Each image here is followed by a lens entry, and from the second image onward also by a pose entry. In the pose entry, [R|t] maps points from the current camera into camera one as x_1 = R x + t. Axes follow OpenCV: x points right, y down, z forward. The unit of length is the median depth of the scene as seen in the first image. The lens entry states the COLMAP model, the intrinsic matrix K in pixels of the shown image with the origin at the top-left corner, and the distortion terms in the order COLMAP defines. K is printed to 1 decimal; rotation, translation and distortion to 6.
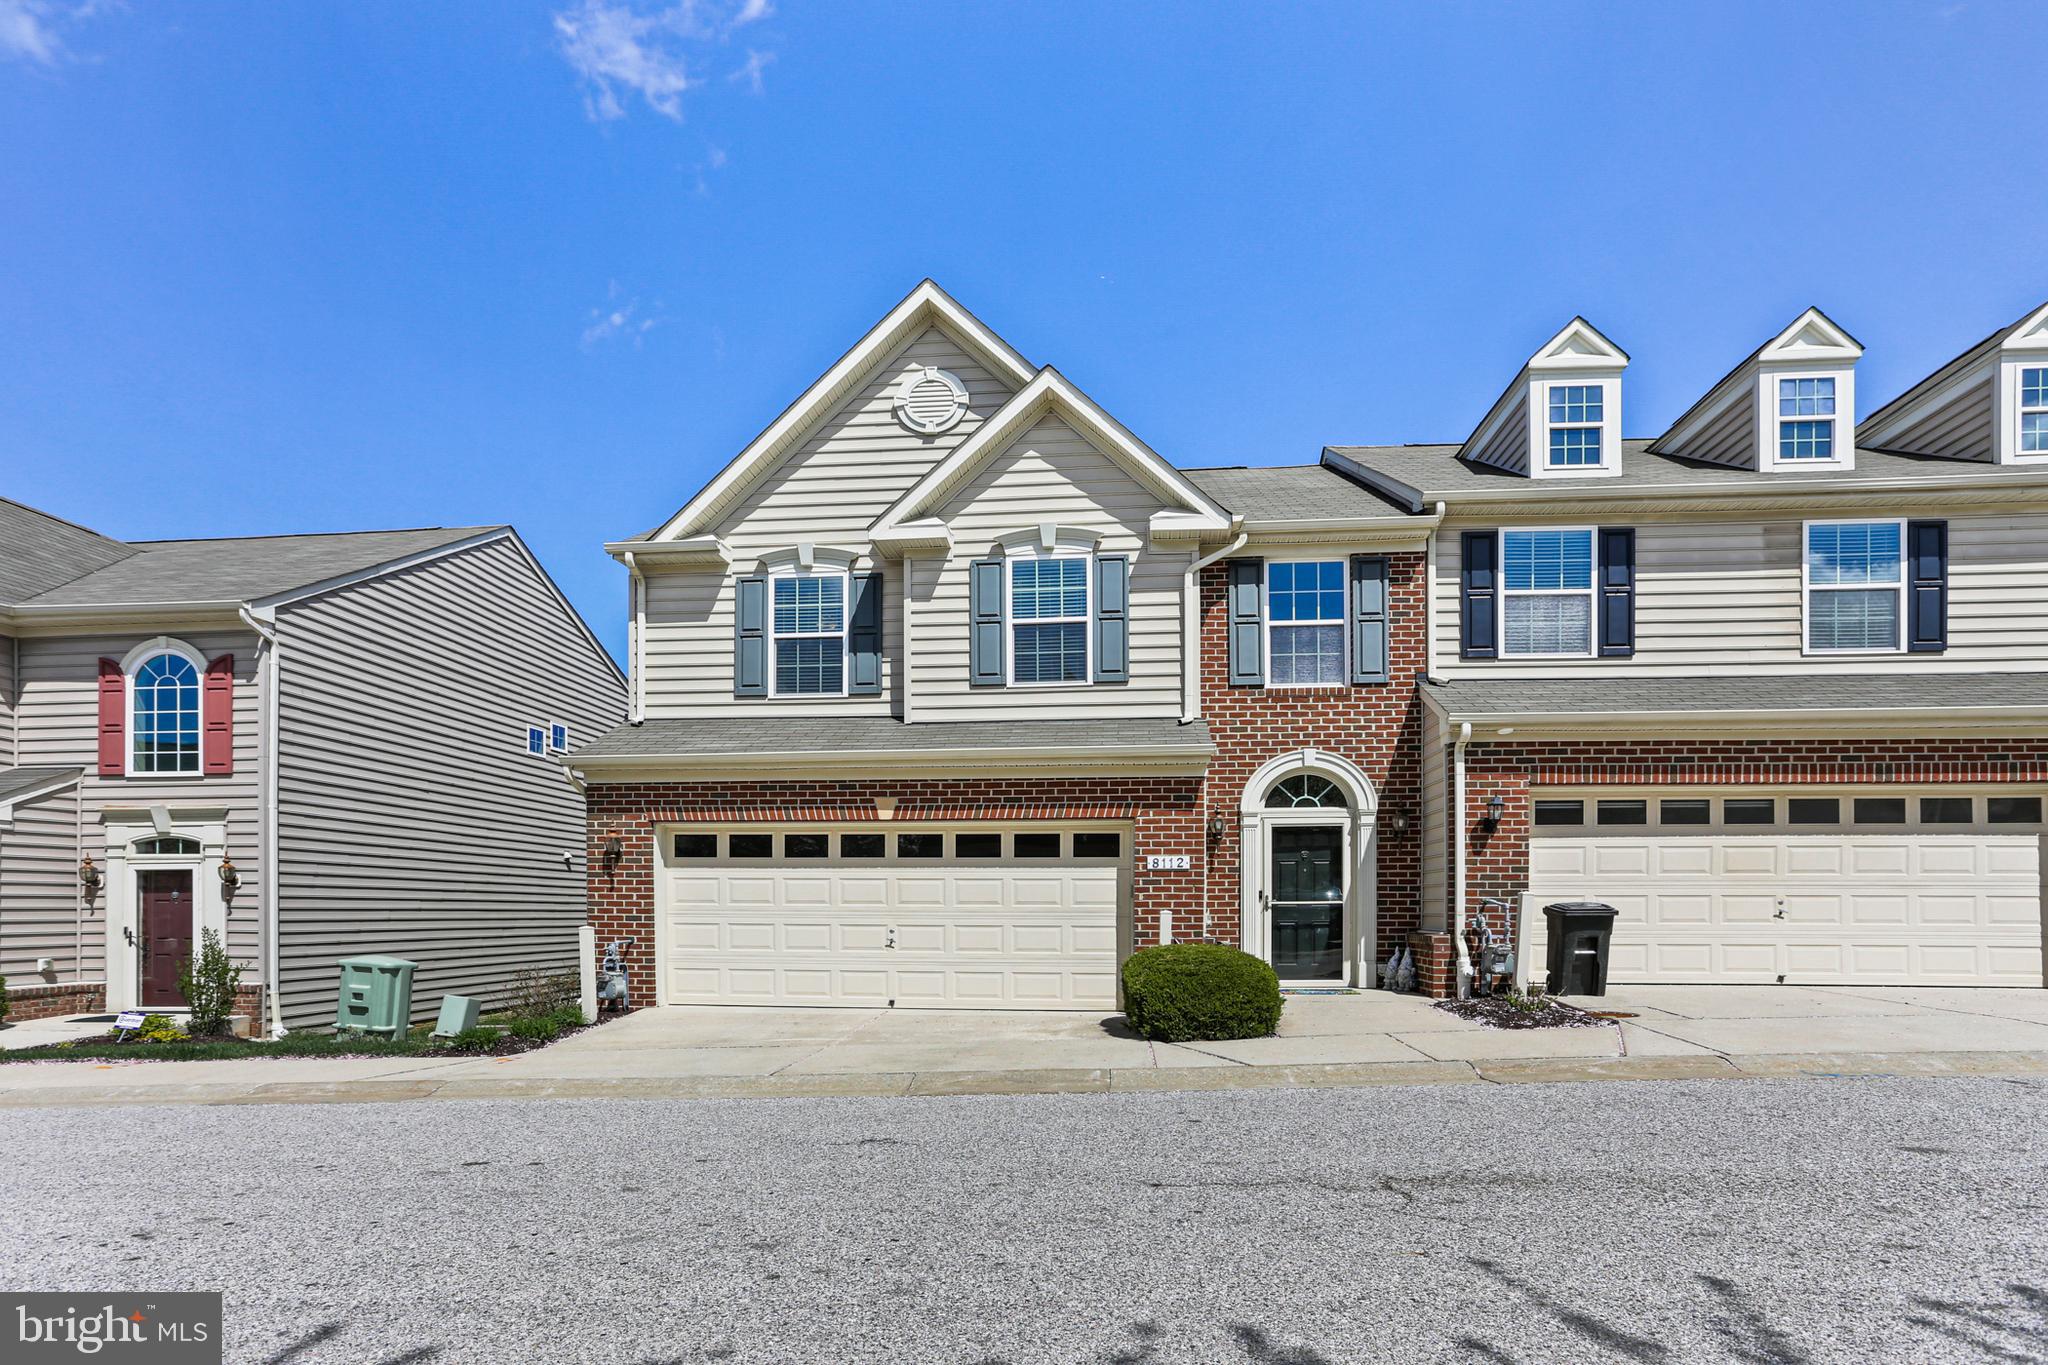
lens RADIAL K [[1035.4, 0, 1024.1], [0, 1035.4, 774.6], [0, 0, 1]] dist [-0.029322, 0.000487]
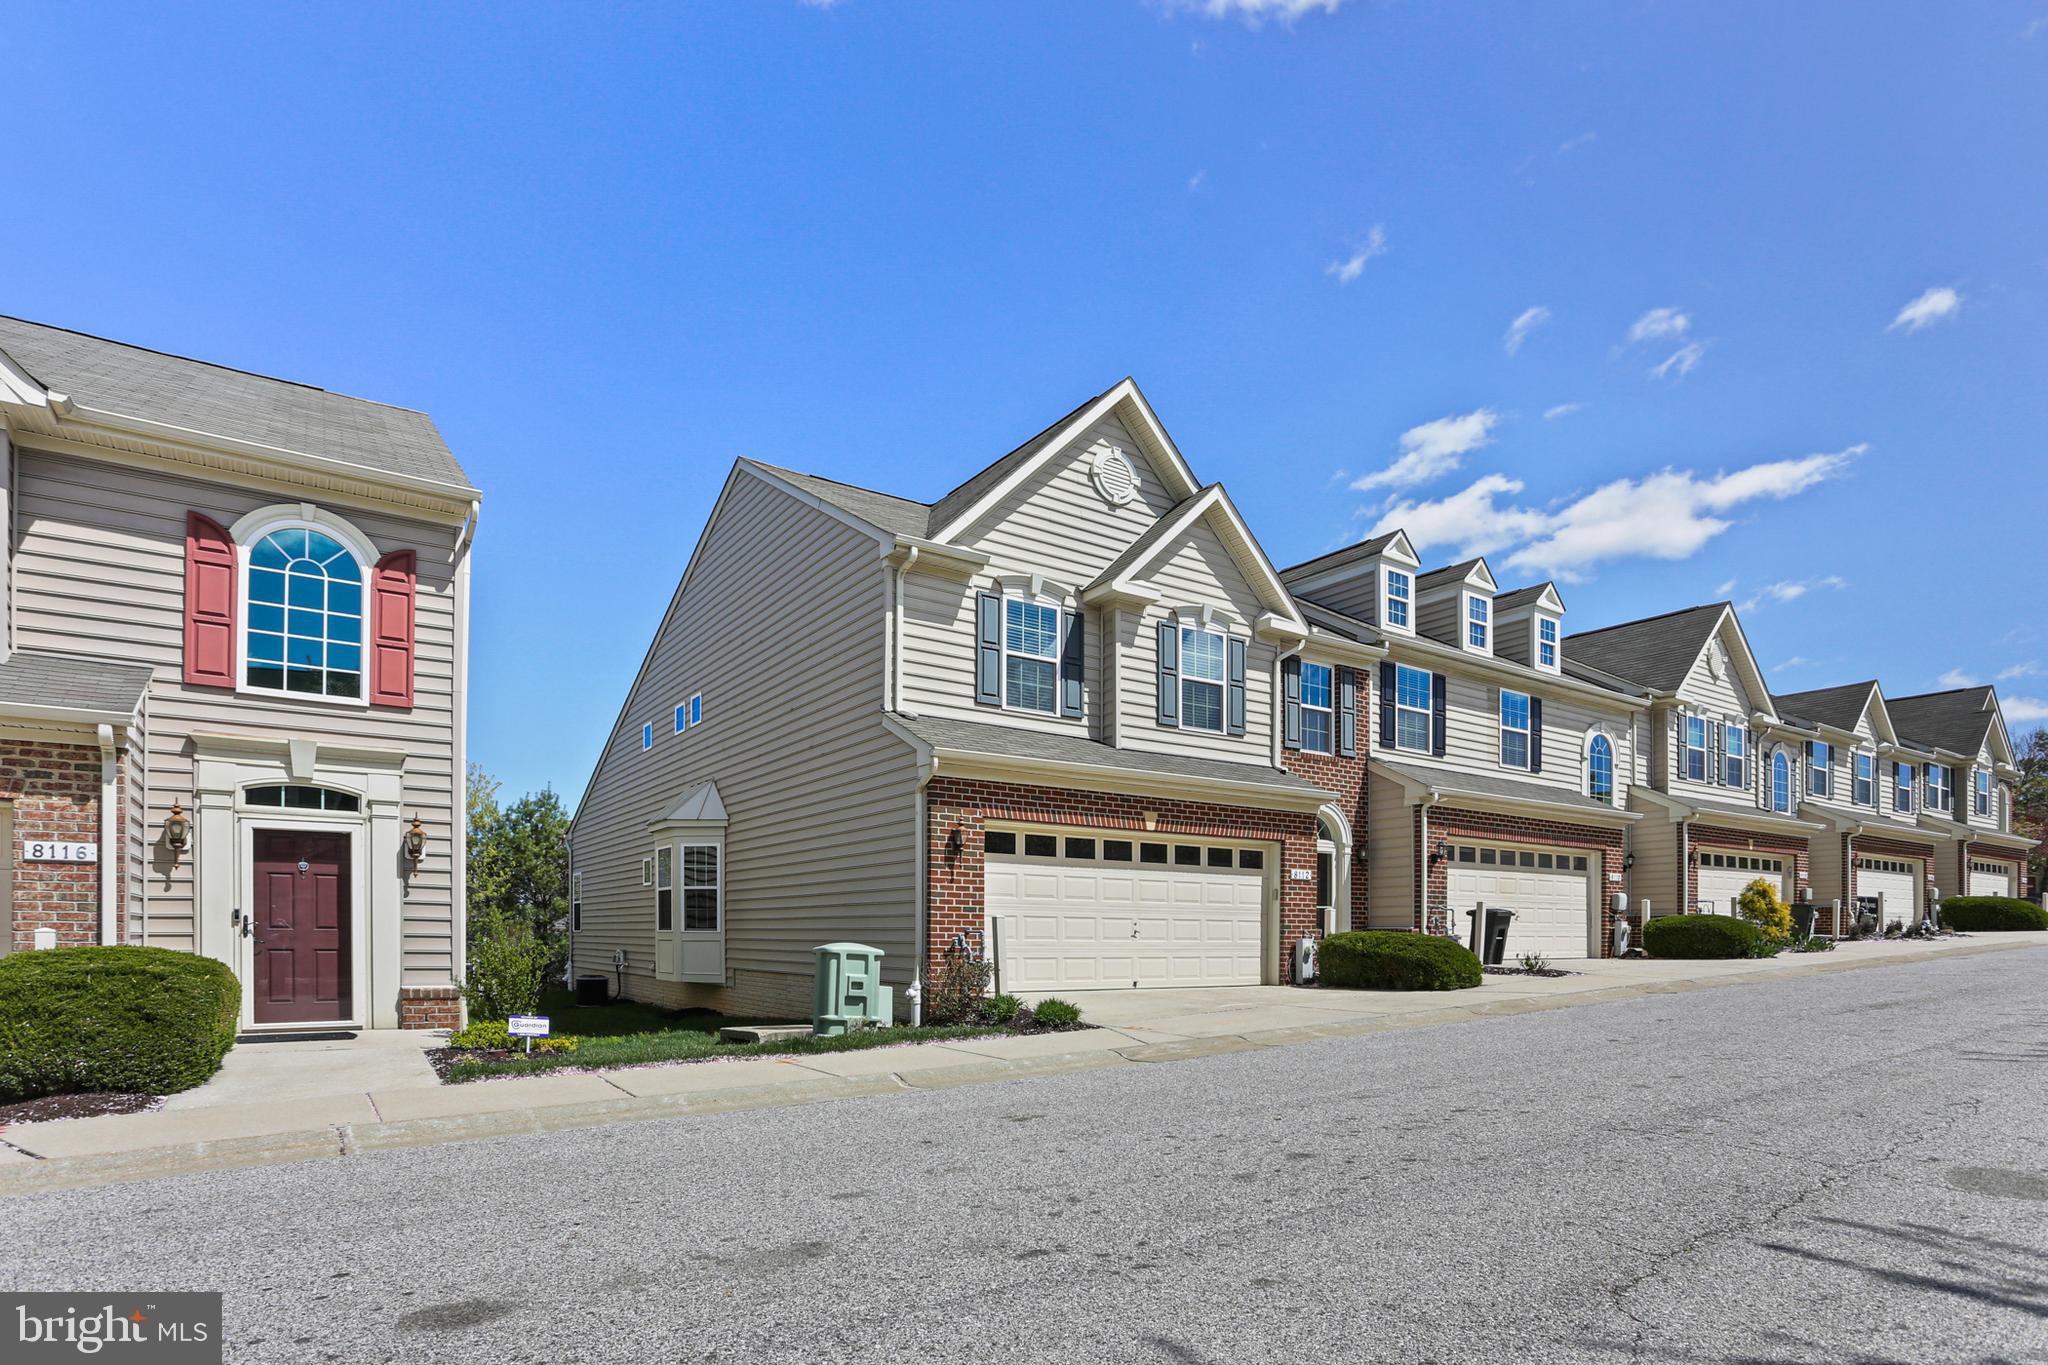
lens RADIAL K [[1087.2, 0, 1024.3], [0, 1087.2, 761.5], [0, 0, 1]] dist [-0.054684, 0.000237]
pose [[0.769326, 0.103794, 0.630368, -0.938599], [-0.090314, 0.994474, -0.053524, 0.039980], [-0.632440, -0.015753, 0.774449, 0.101844]]
